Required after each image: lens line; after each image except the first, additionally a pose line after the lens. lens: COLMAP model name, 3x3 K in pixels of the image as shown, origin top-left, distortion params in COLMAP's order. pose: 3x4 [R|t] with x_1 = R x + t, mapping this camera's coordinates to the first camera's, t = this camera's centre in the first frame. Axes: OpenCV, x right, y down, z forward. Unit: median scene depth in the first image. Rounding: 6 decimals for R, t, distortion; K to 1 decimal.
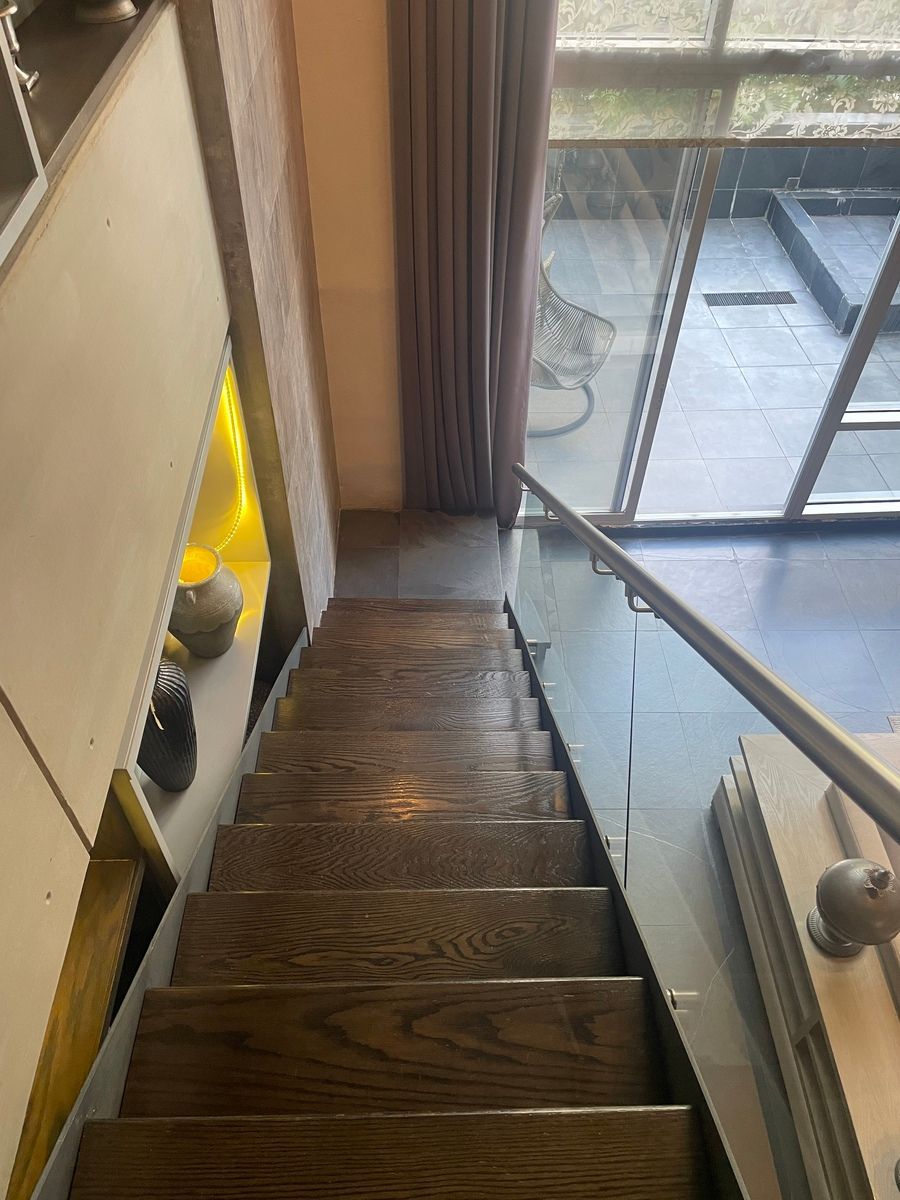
lens RADIAL K [[913.2, 0, 467.2], [0, 913.2, 596.3], [0, 0, 1]] dist [0.095681, -0.119241]
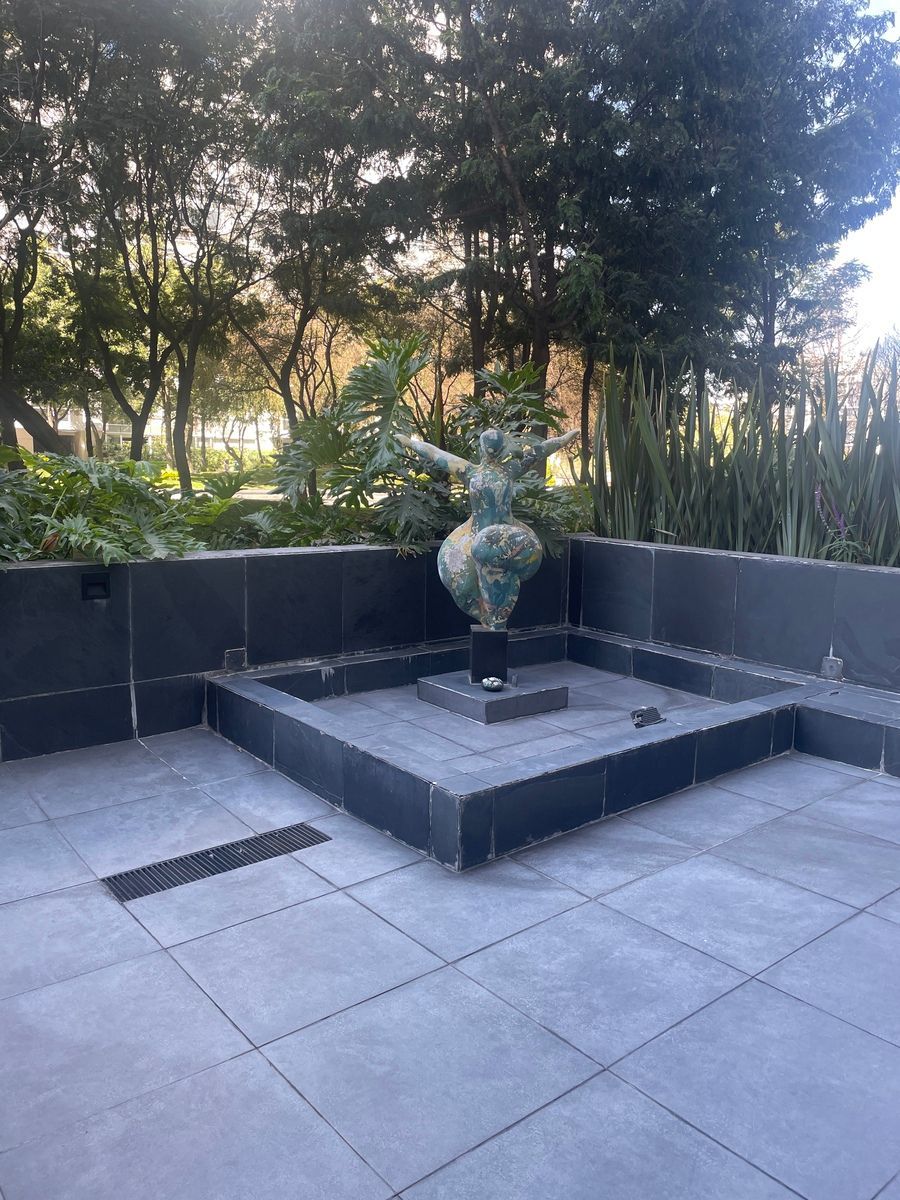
lens RADIAL K [[913.2, 0, 467.2], [0, 913.2, 596.3], [0, 0, 1]] dist [0.095681, -0.119241]
pose [[0.821643, -0.100995, 0.560984, 0.178985], [0.420679, 0.771535, -0.477245, -0.172807], [-0.384619, 0.628119, 0.676413, 0.619217]]
